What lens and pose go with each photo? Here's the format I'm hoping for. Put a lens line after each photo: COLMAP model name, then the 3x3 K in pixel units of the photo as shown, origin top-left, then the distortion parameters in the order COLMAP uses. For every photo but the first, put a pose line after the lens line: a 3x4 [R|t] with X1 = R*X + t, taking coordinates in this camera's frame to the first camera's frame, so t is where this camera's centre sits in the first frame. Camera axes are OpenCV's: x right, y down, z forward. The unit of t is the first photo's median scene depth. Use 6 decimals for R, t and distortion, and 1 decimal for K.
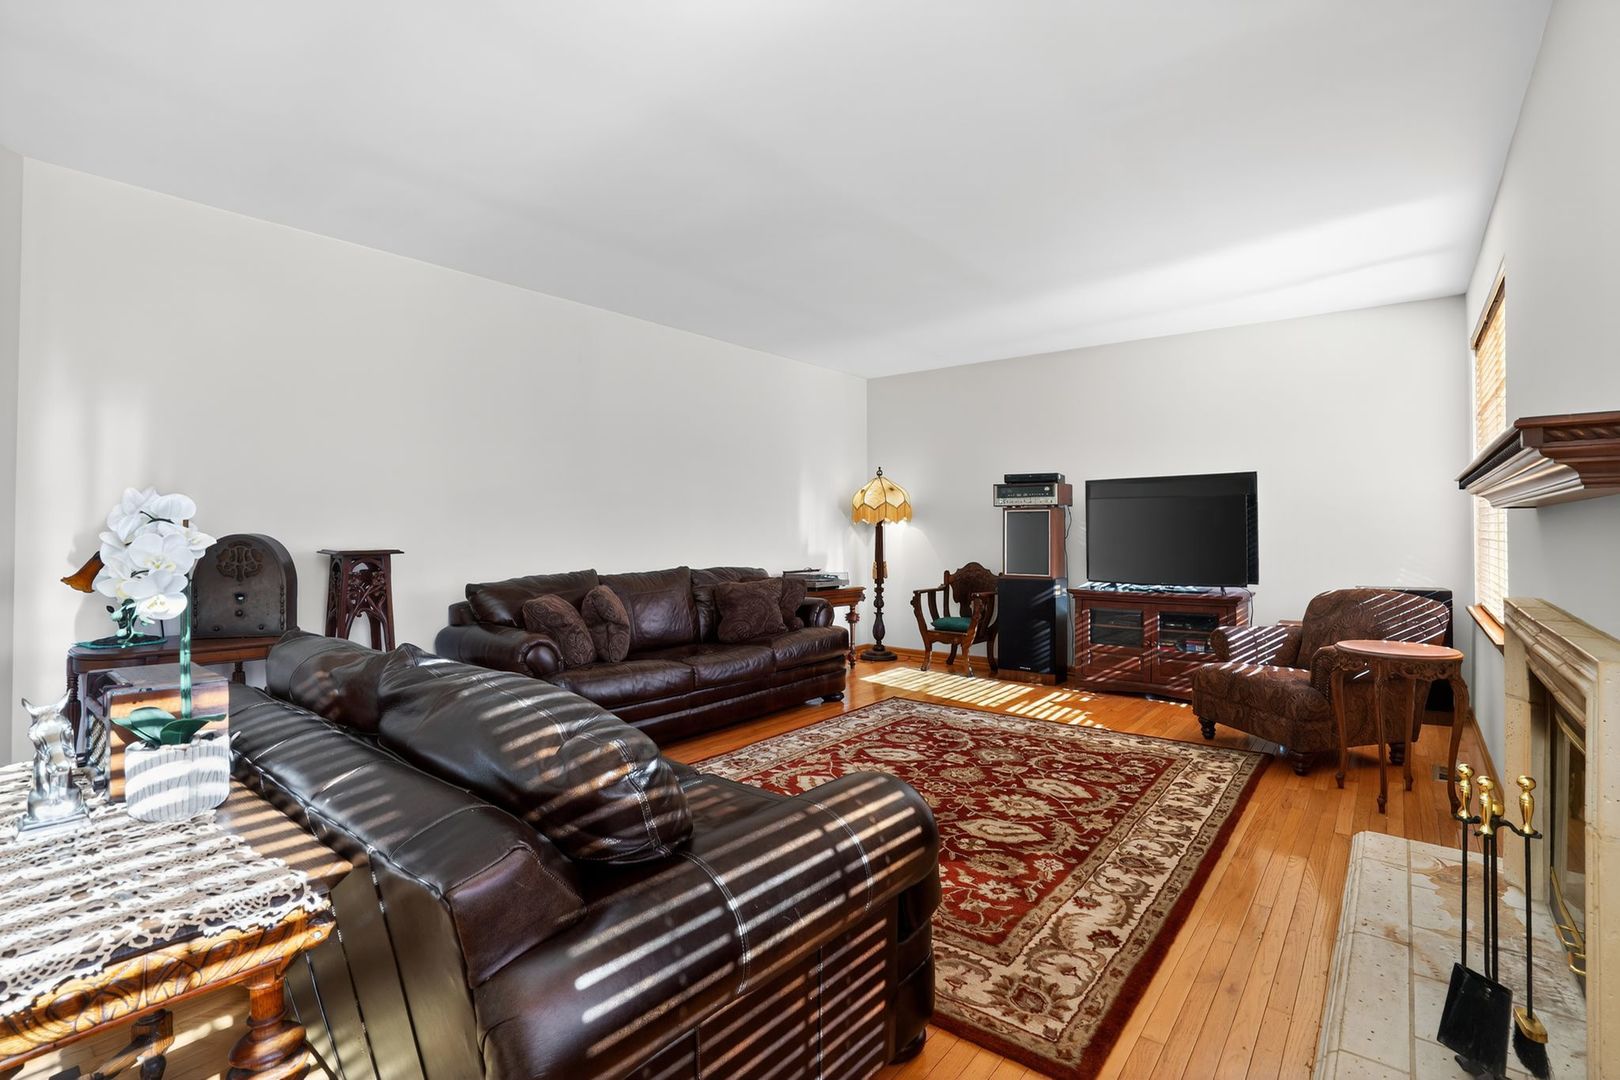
lens RADIAL K [[755.7, 0, 817.1], [0, 755.7, 531.1], [0, 0, 1]] dist [-0.054564, 0.015022]
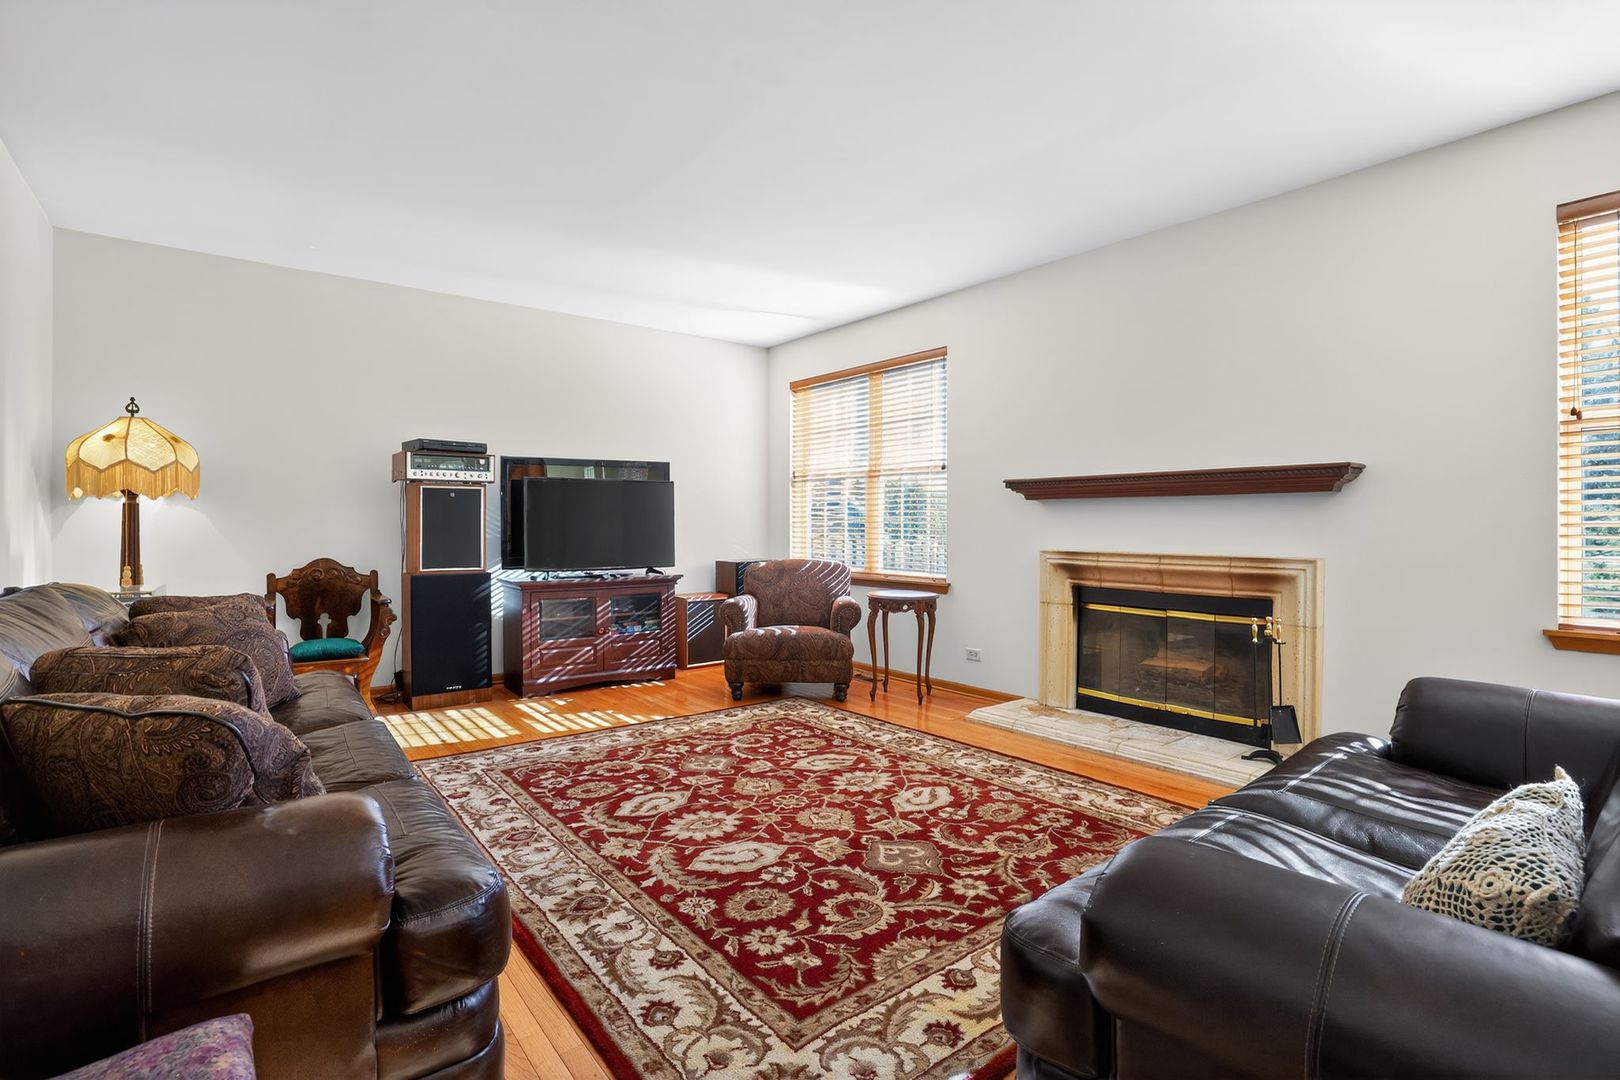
lens RADIAL K [[755.7, 0, 810.3], [0, 755.7, 530.3], [0, 0, 1]] dist [-0.054564, 0.015022]
pose [[0.226200, -0.003685, 0.974074, -0.650541], [-0.002276, 0.999988, 0.004312, 0.021843], [-0.974078, -0.003193, 0.226189, 0.748988]]
